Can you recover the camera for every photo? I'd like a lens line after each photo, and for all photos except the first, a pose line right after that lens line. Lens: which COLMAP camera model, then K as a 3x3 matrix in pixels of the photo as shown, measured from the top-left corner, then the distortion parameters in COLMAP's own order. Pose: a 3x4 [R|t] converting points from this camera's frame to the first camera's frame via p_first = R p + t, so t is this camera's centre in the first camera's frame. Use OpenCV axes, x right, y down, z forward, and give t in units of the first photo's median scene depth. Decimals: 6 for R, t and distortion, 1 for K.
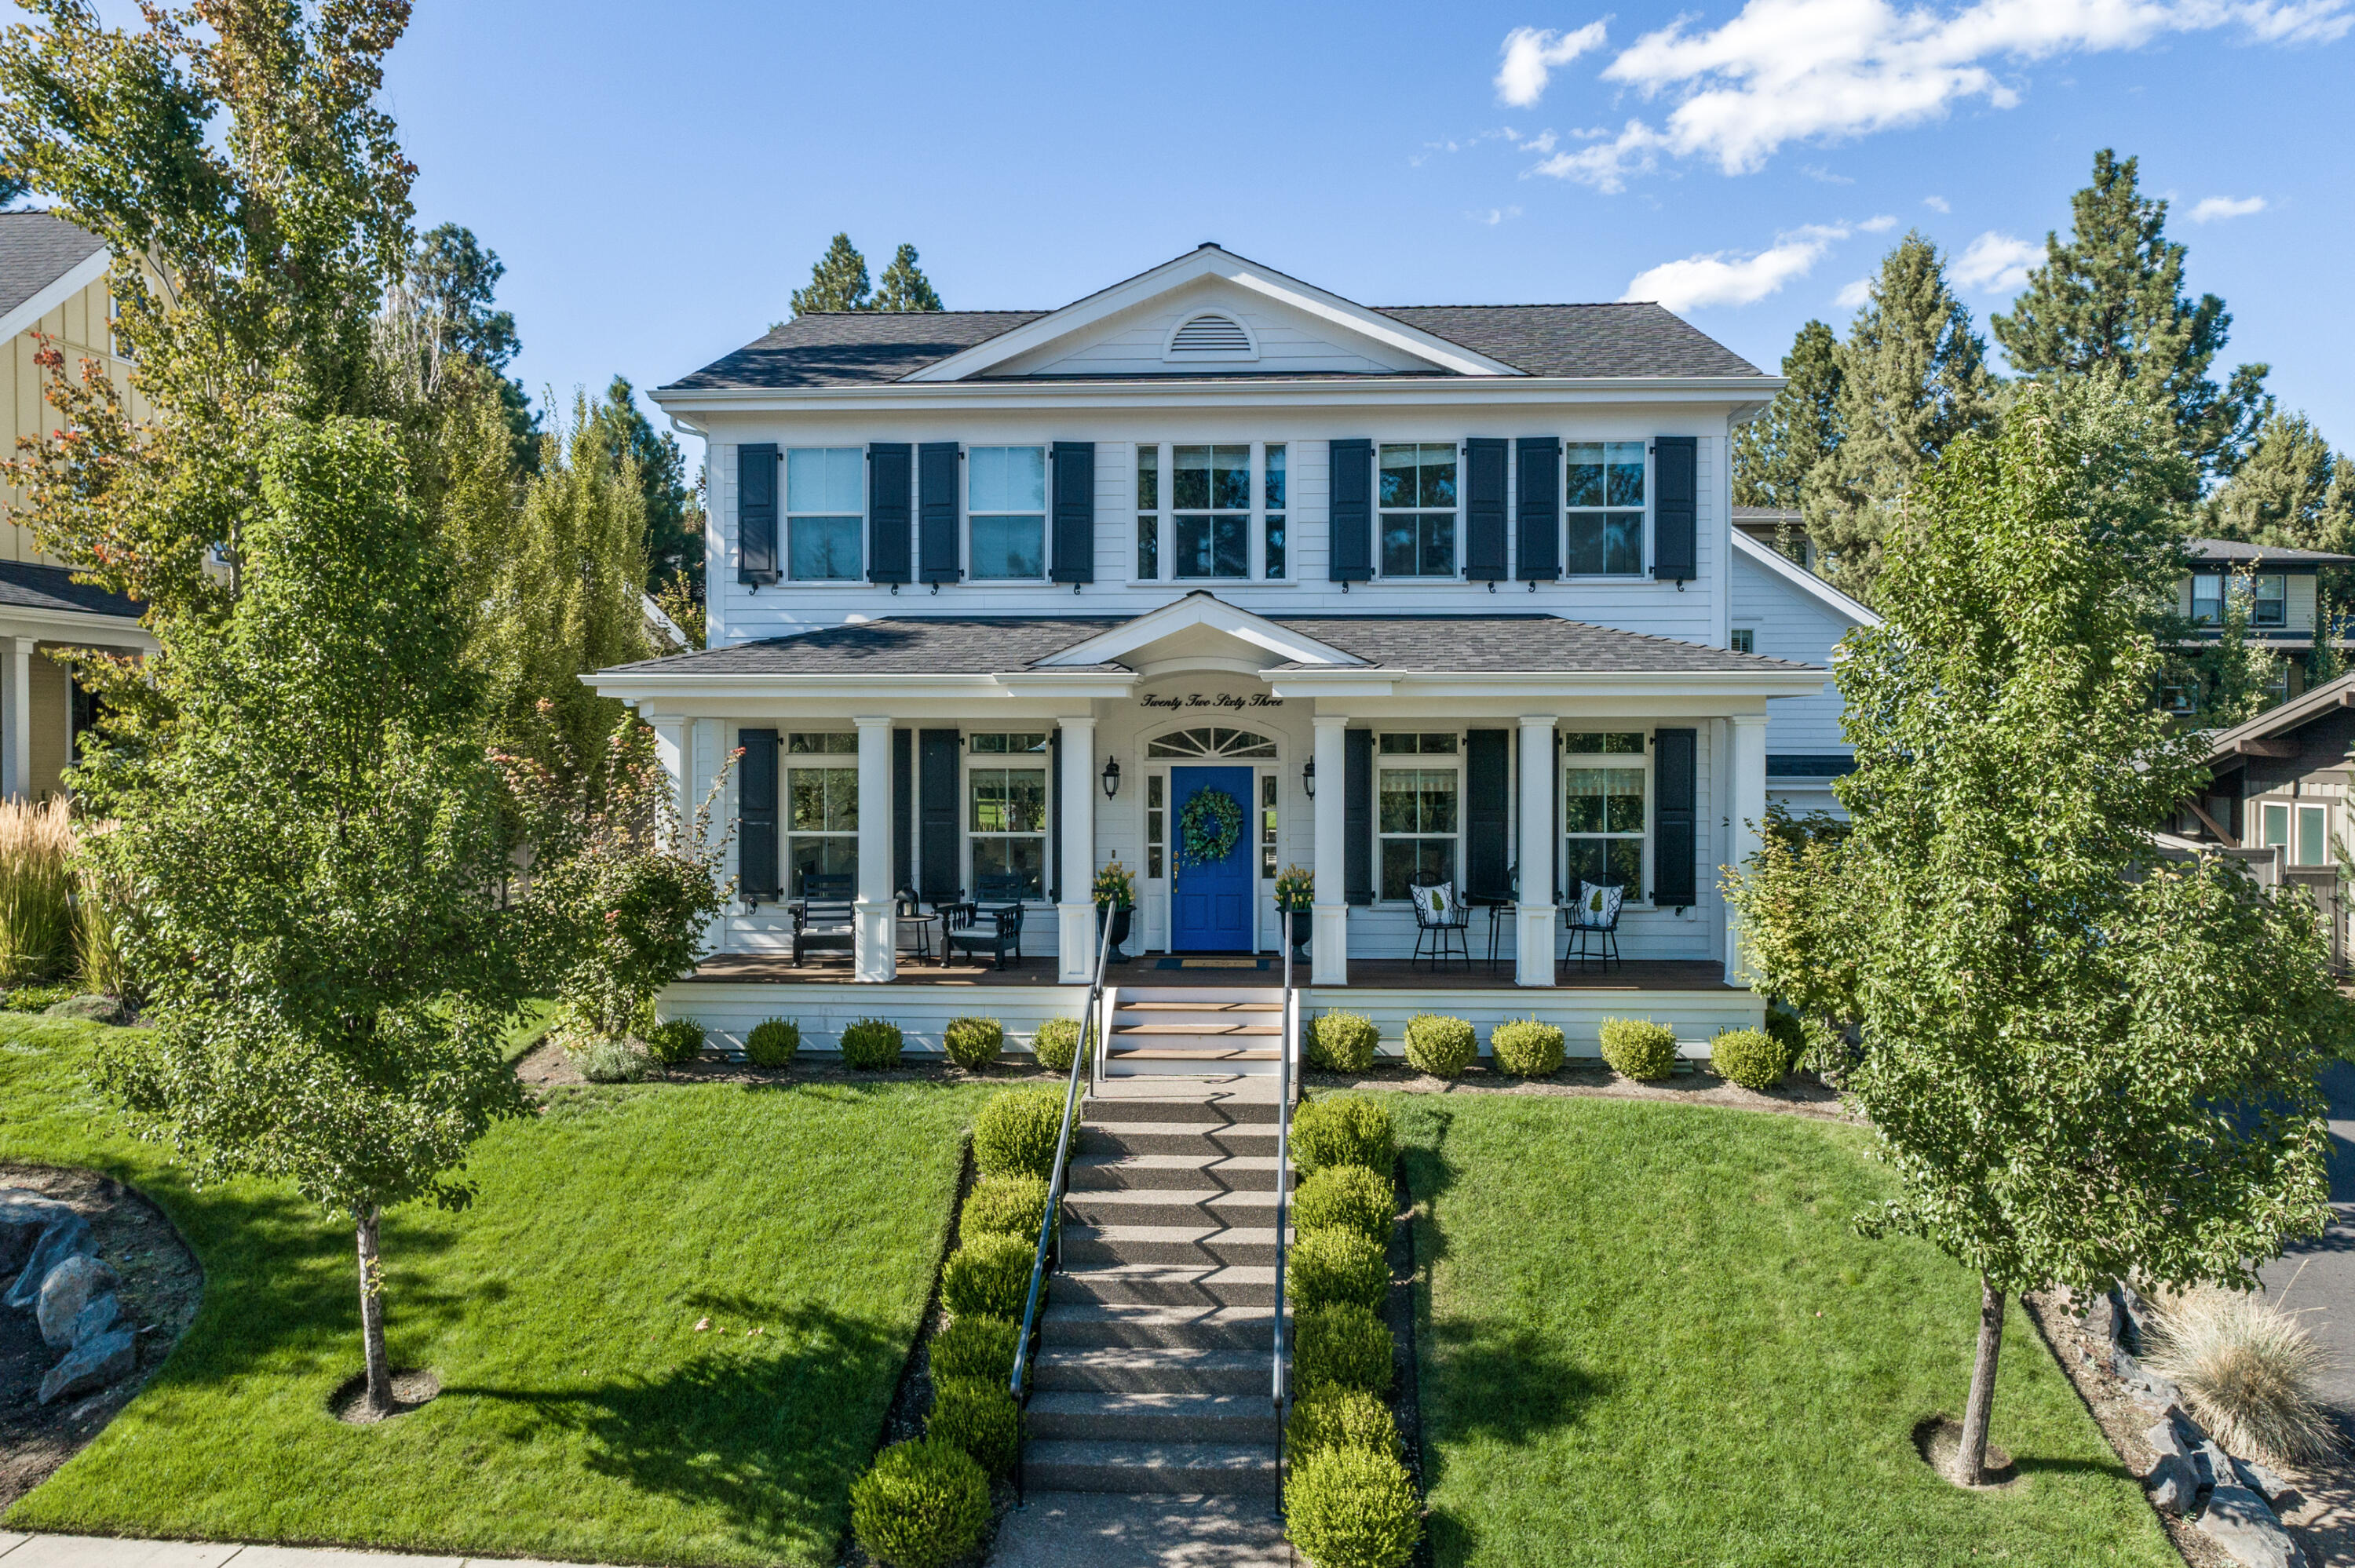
lens RADIAL K [[1620.3, 0, 1196.0], [0, 1620.3, 764.6], [0, 0, 1]] dist [0.001415, 0.013729]
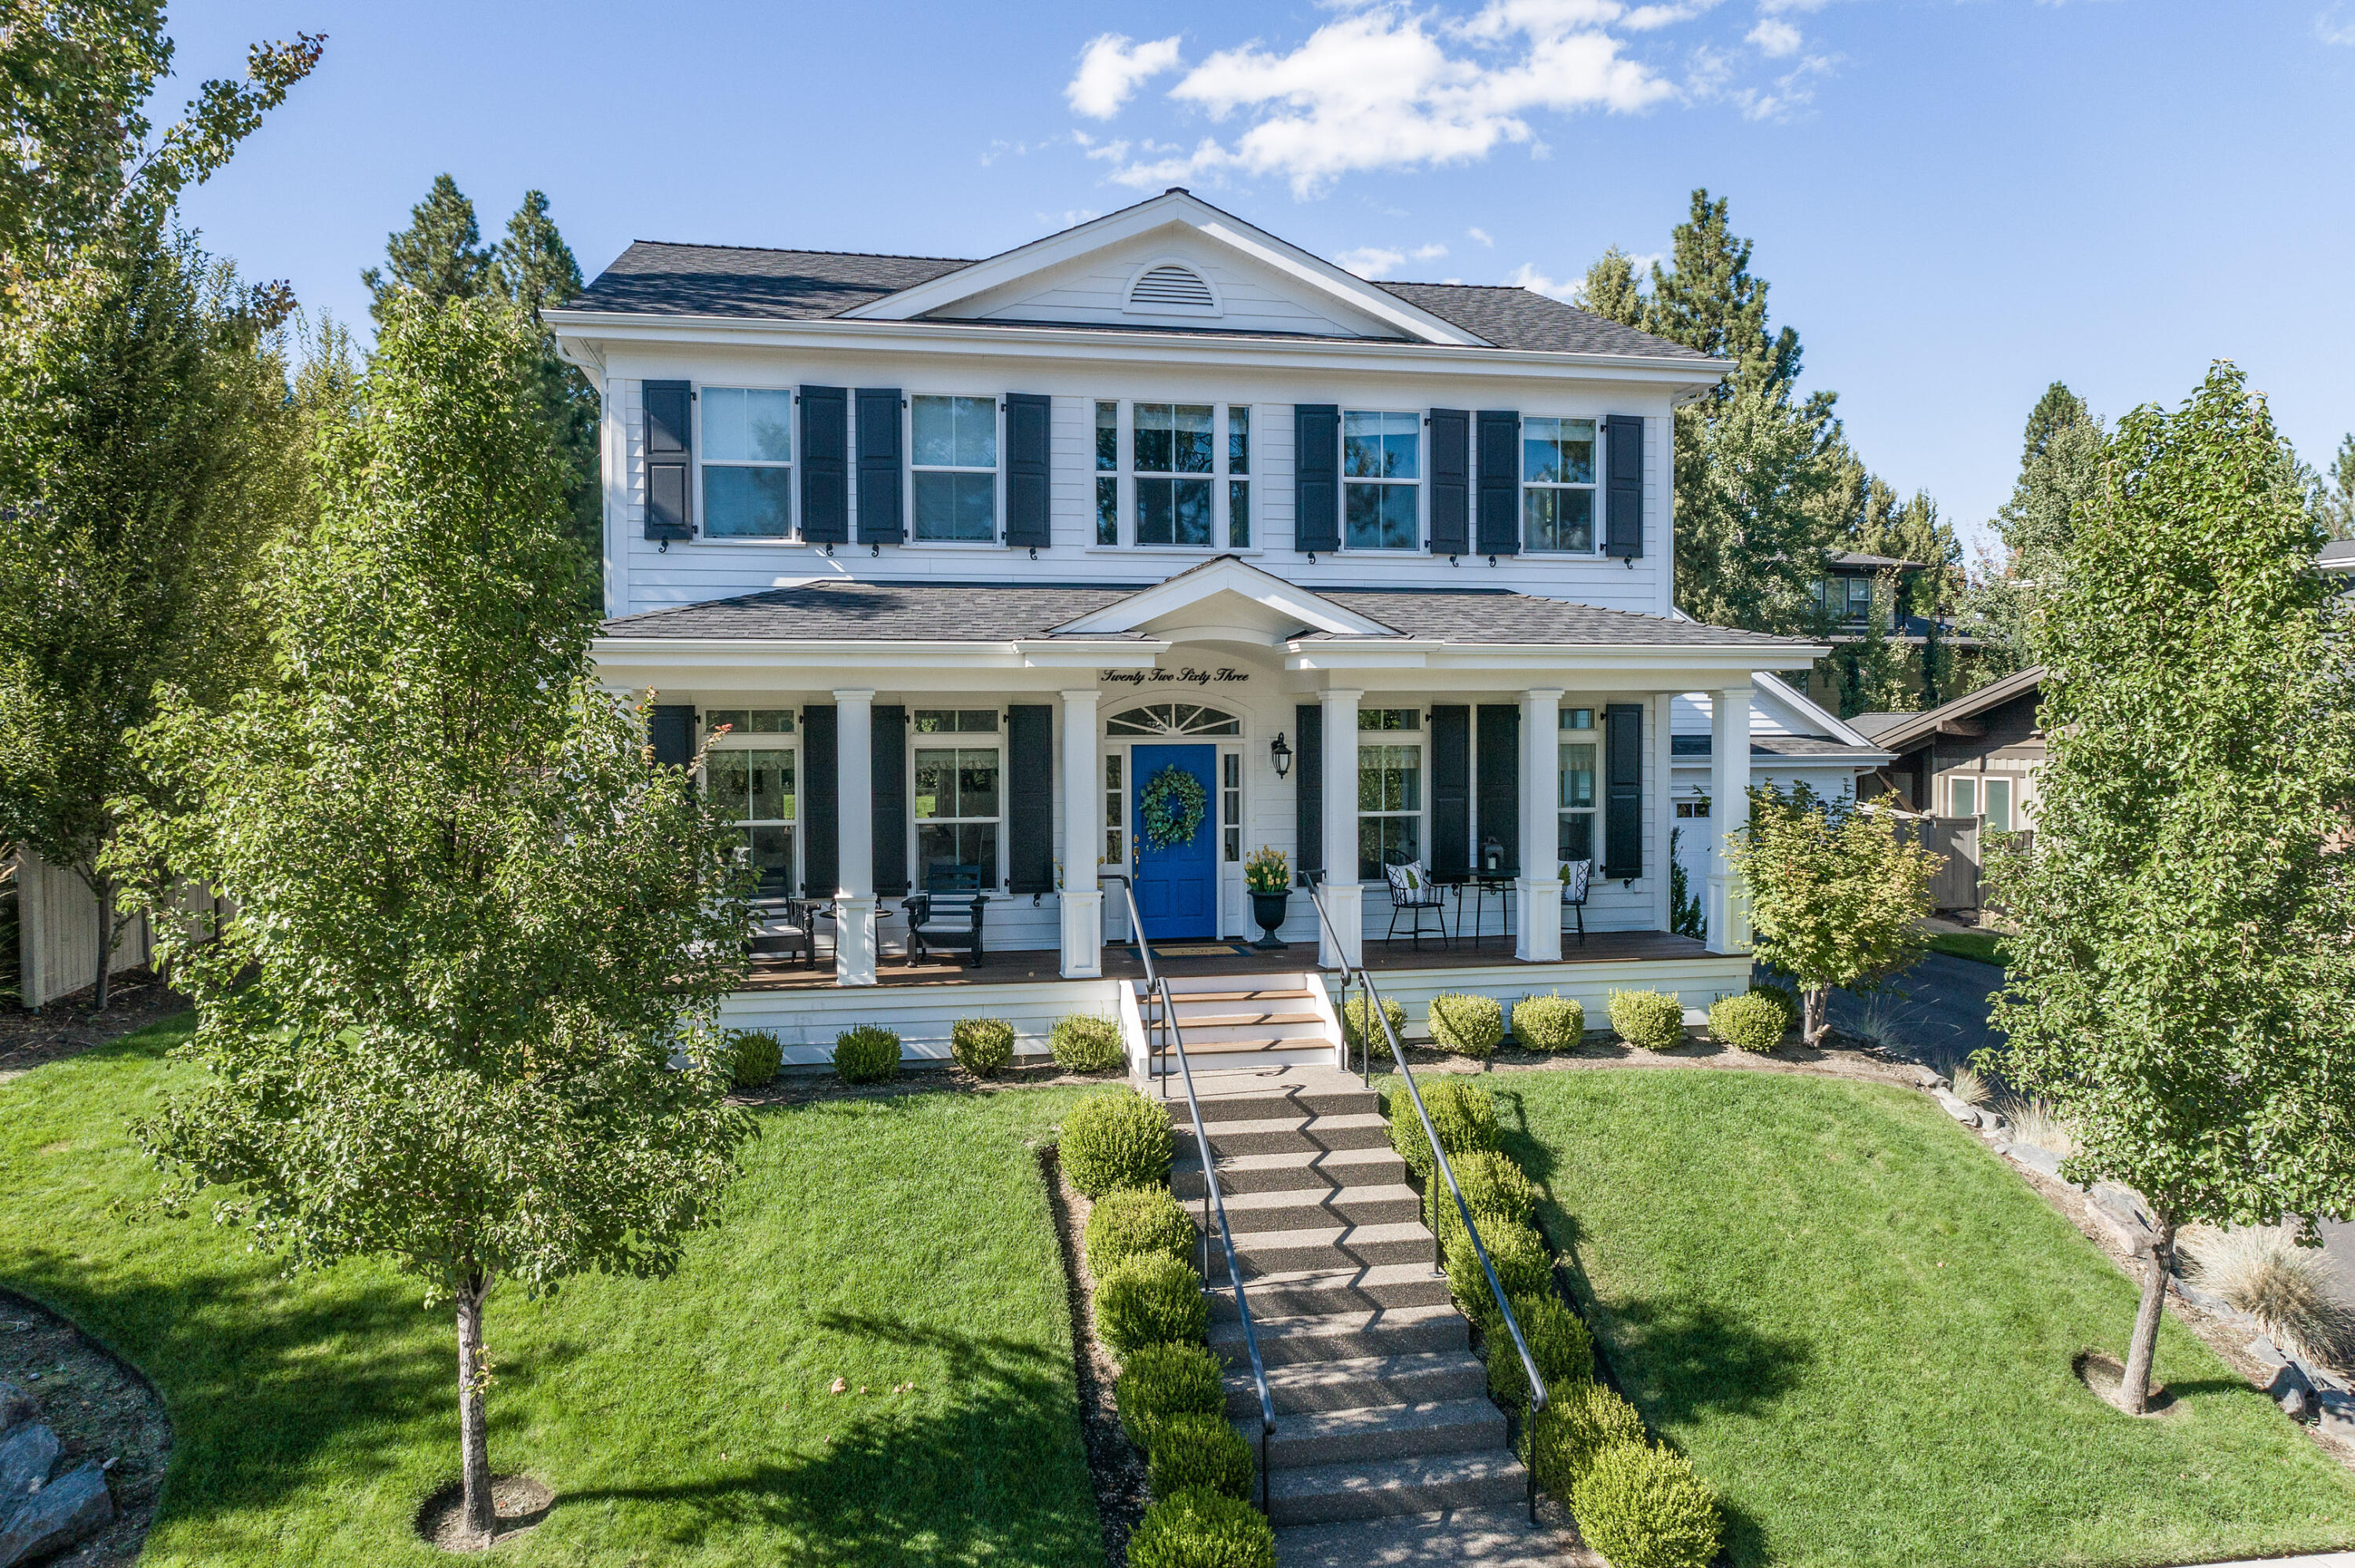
lens RADIAL K [[1620.3, 0, 1170.1], [0, 1620.3, 778.9], [0, 0, 1]] dist [0.001415, 0.013729]
pose [[0.969598, -0.011718, 0.244423, -0.228880], [0.008892, 0.999880, 0.012662, 0.009293], [-0.244542, -0.010104, 0.969586, 0.084128]]
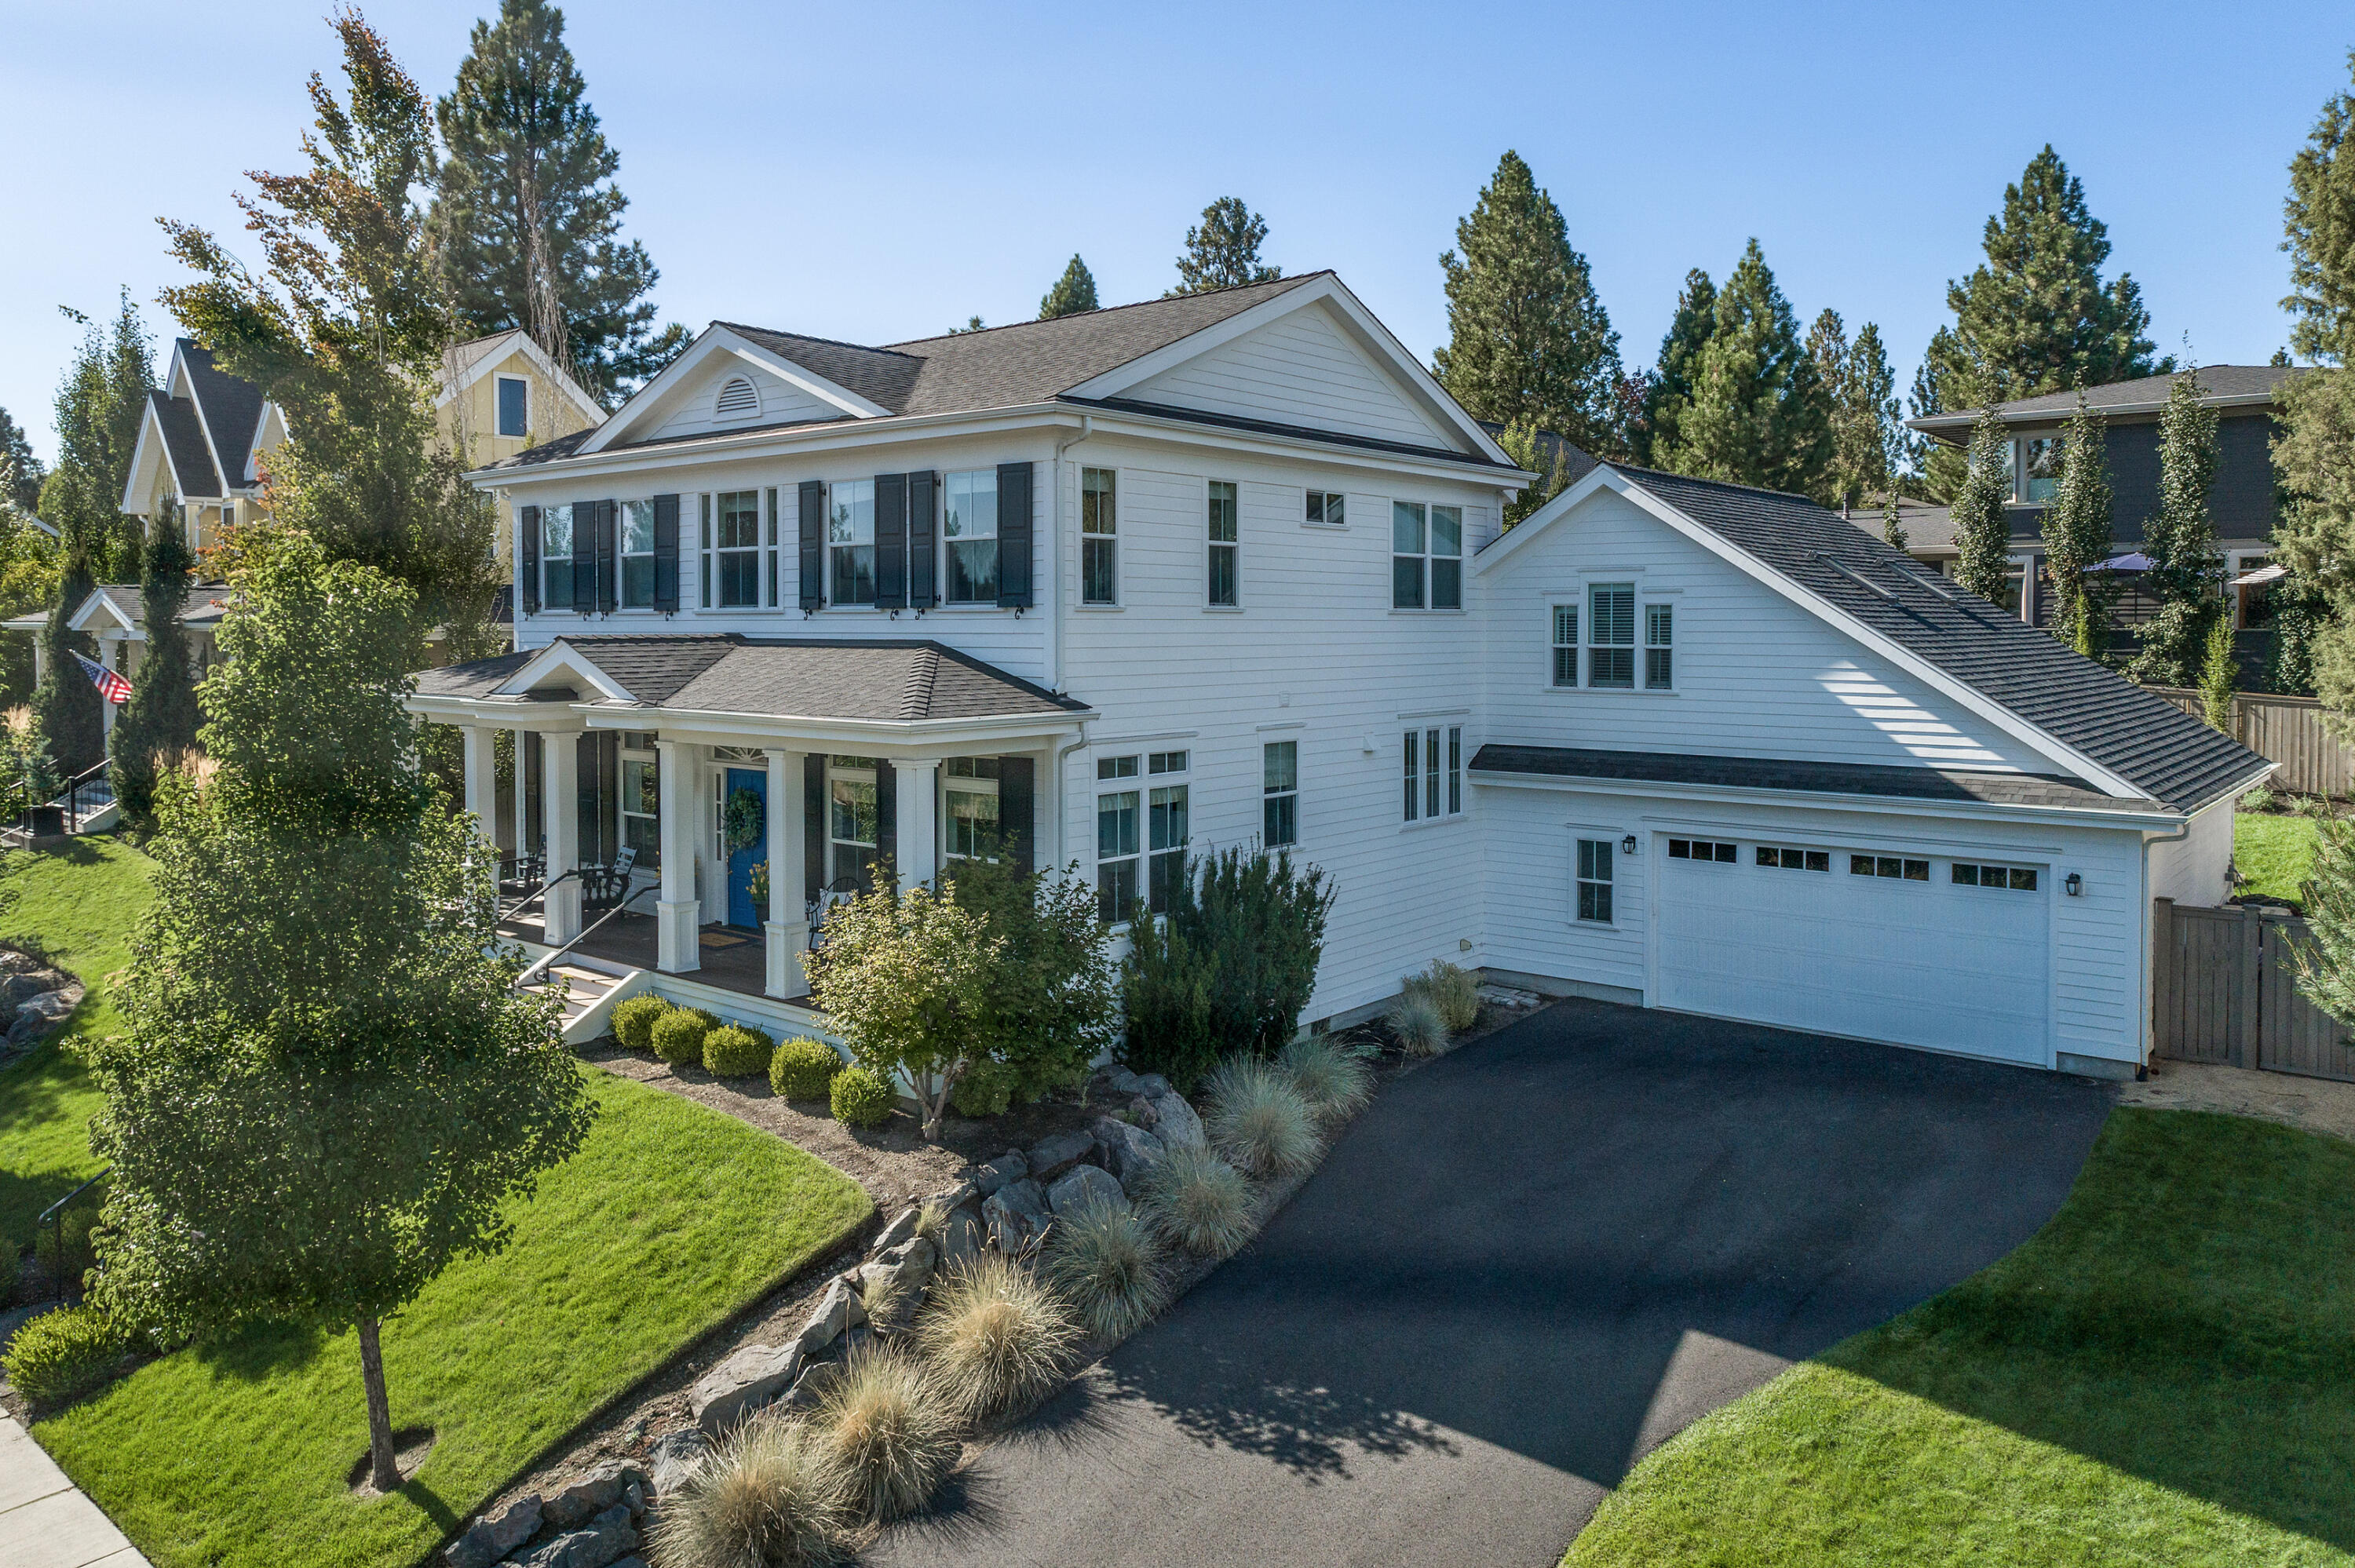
lens RADIAL K [[1620.3, 0, 1154.9], [0, 1620.3, 680.4], [0, 0, 1]] dist [0.001415, 0.013729]
pose [[0.802702, 0.020309, -0.596034, 0.952993], [-0.008789, 0.999714, 0.022229, -0.092140], [0.596315, -0.012605, 0.802652, 0.250932]]
